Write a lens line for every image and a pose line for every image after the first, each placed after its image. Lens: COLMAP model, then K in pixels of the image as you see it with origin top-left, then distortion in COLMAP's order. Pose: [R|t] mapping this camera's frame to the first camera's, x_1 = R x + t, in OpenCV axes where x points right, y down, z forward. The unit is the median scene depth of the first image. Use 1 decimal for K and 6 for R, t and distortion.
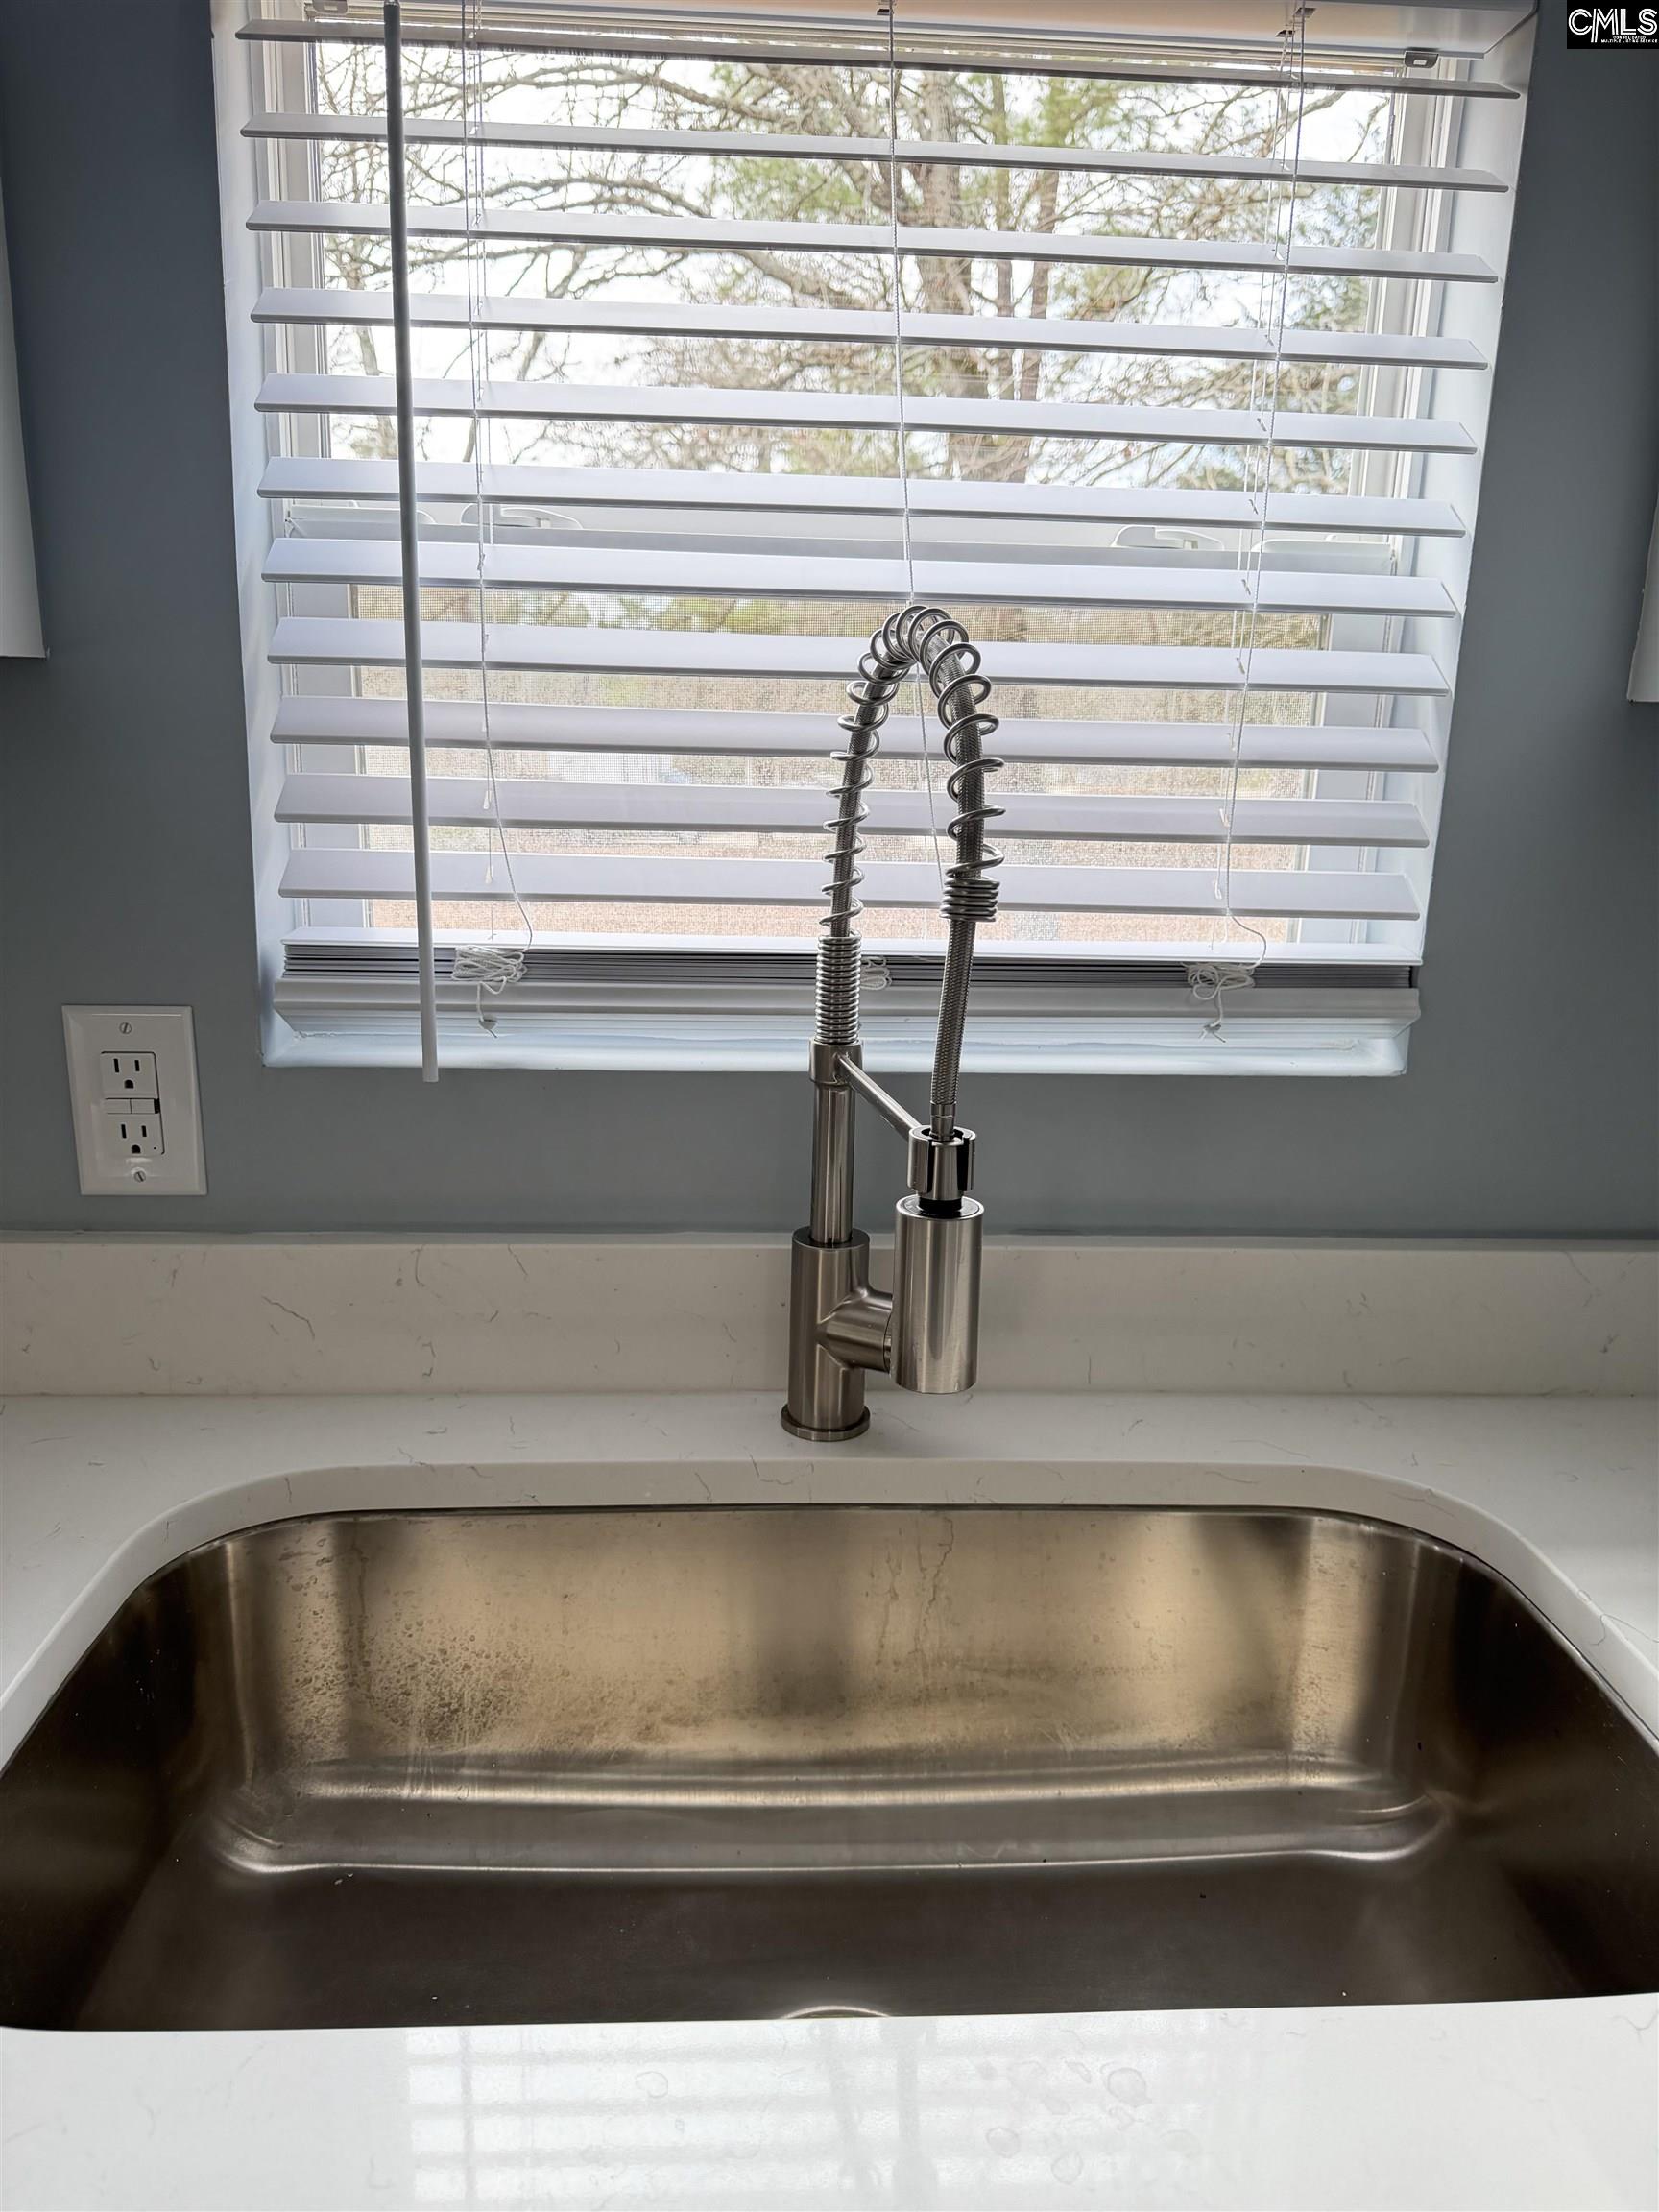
lens RADIAL K [[1613.5, 0, 850.8], [0, 1613.5, 1110.6], [0, 0, 1]] dist [0.113011, -0.229354]
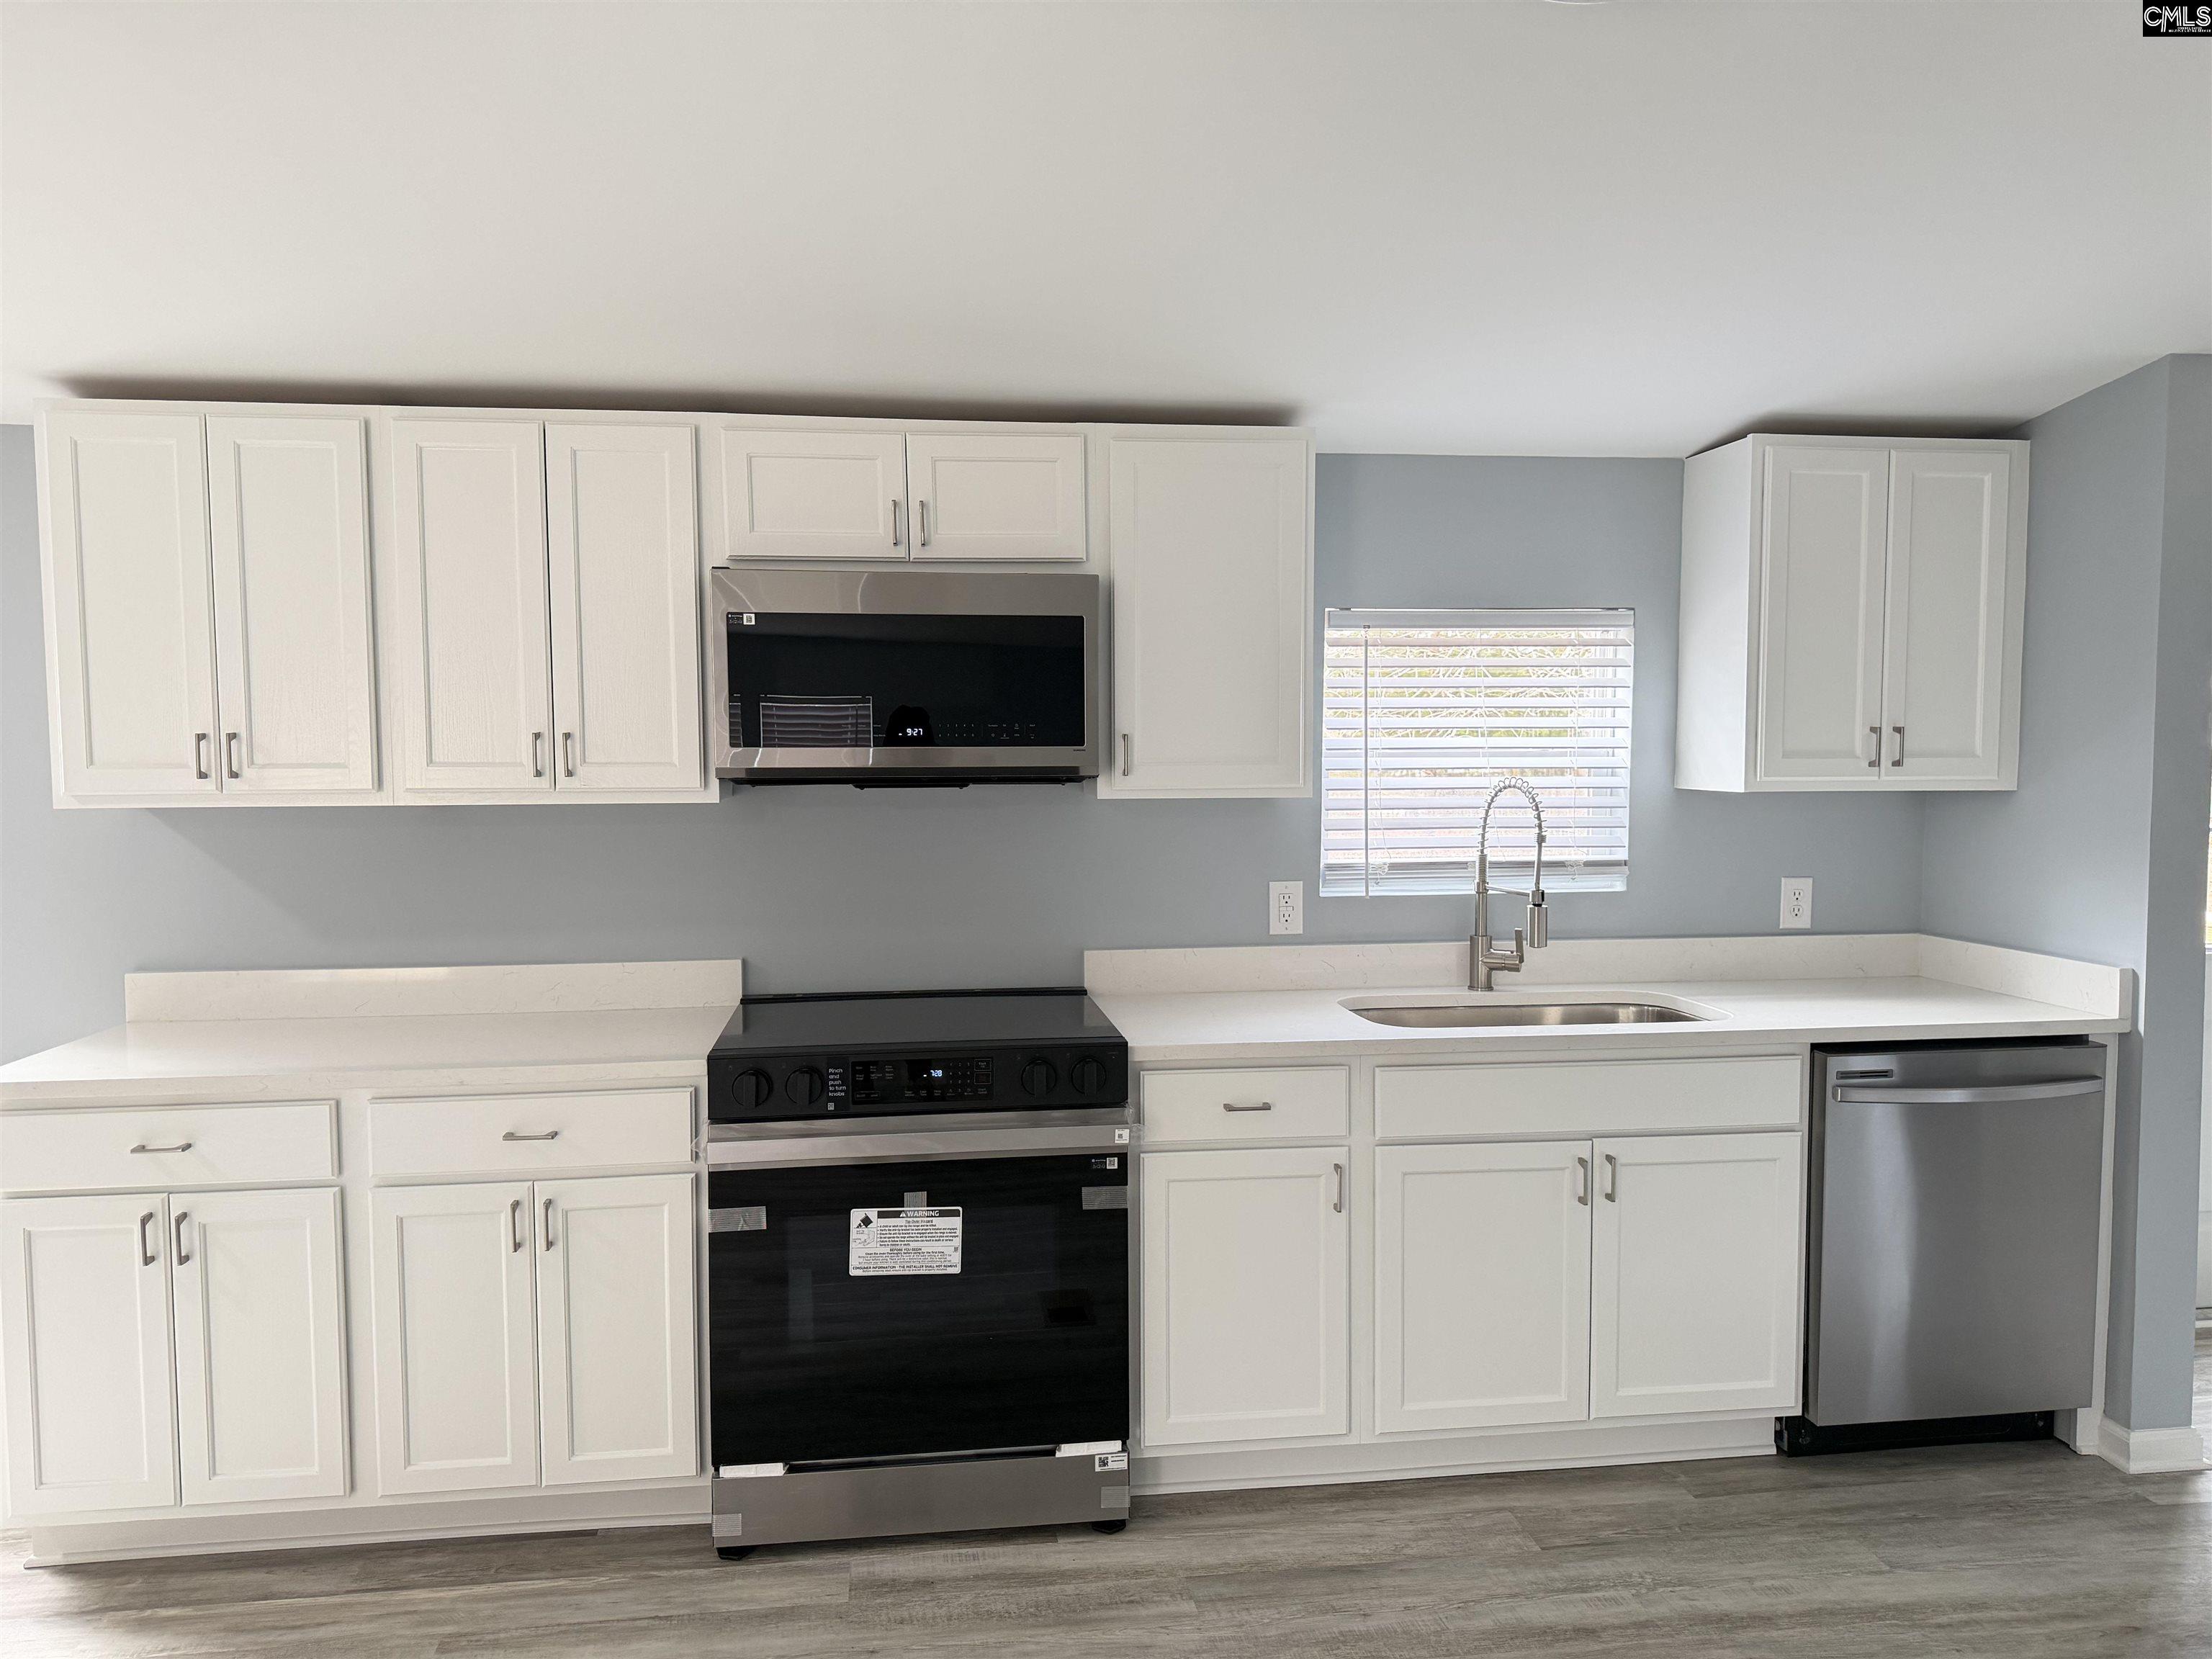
lens RADIAL K [[1565.3, 0, 1095.2], [0, 1565.3, 843.7], [0, 0, 1]] dist [0.096438, -0.146513]
pose [[0.997081, -0.037769, 0.066353, -1.140100], [0.049696, 0.980818, -0.188483, 0.512838], [-0.057961, 0.191231, 0.979832, -2.552295]]
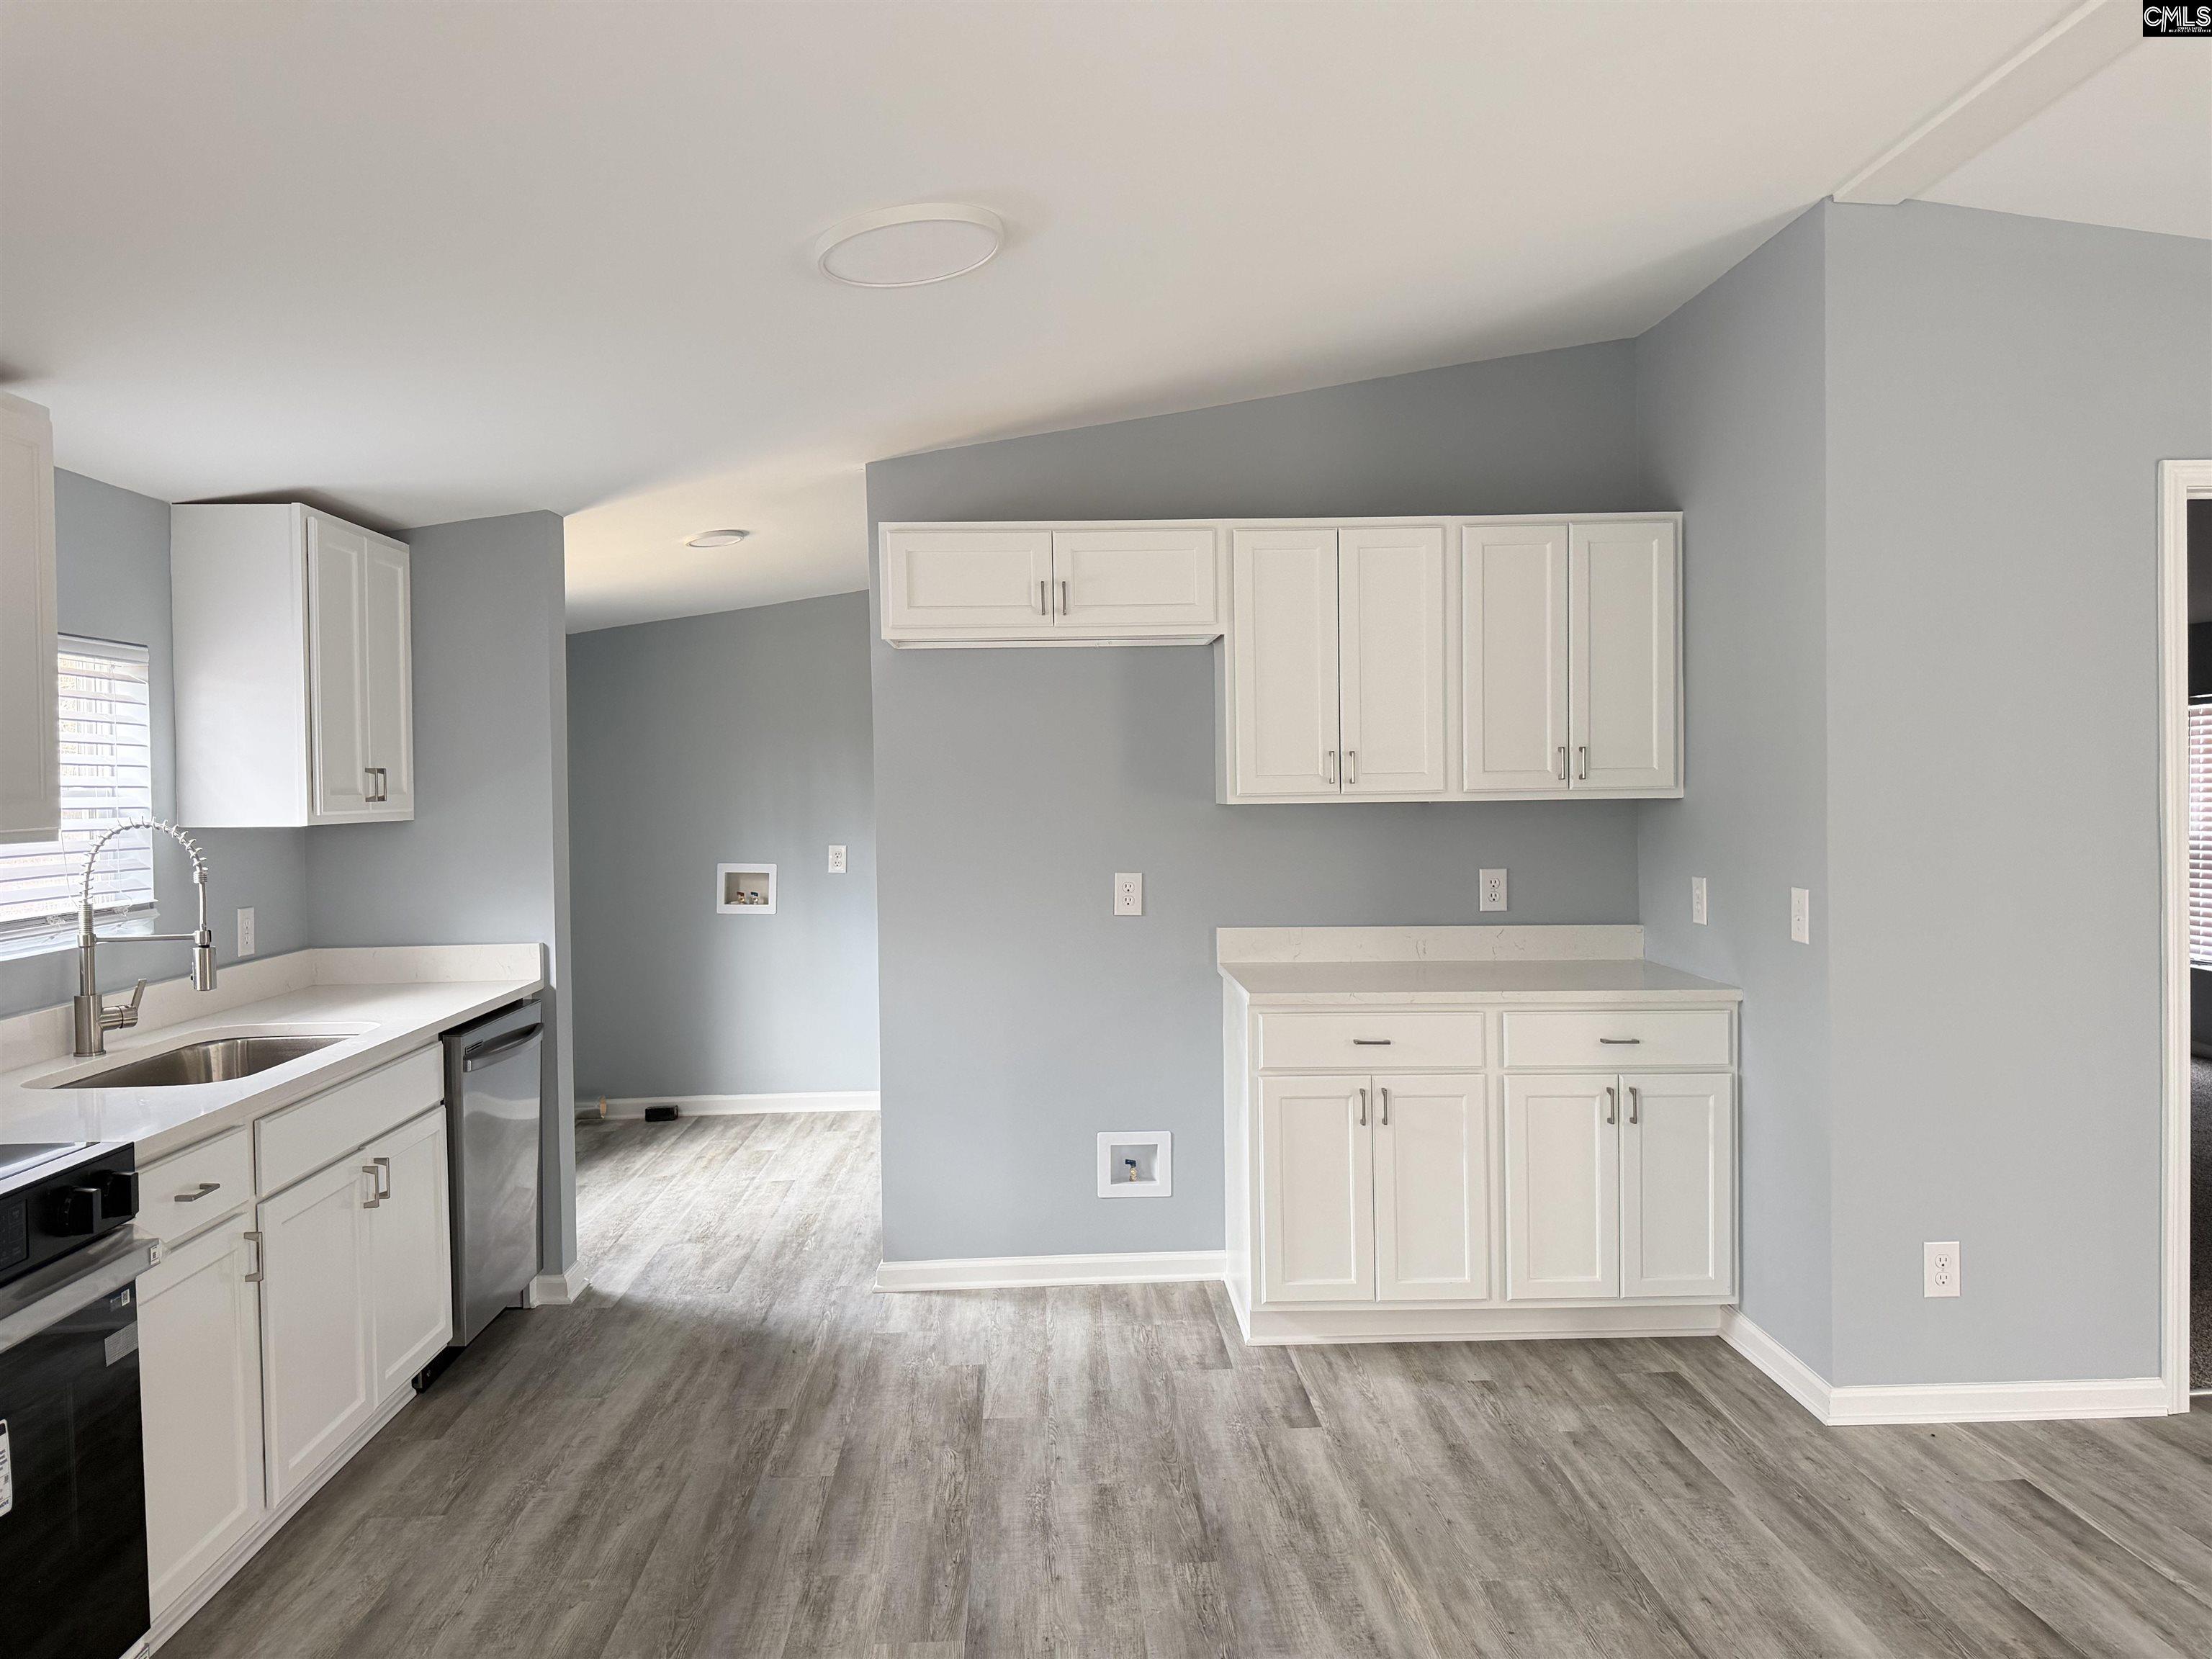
lens RADIAL K [[1579.3, 0, 1107.7], [0, 1579.3, 822.6], [0, 0, 1]] dist [0.056863, -0.059364]
pose [[0.010009, -0.055151, 0.998428, -3.306807], [0.260291, 0.964201, 0.050651, 0.116193], [-0.965478, 0.259375, 0.024006, -1.207028]]
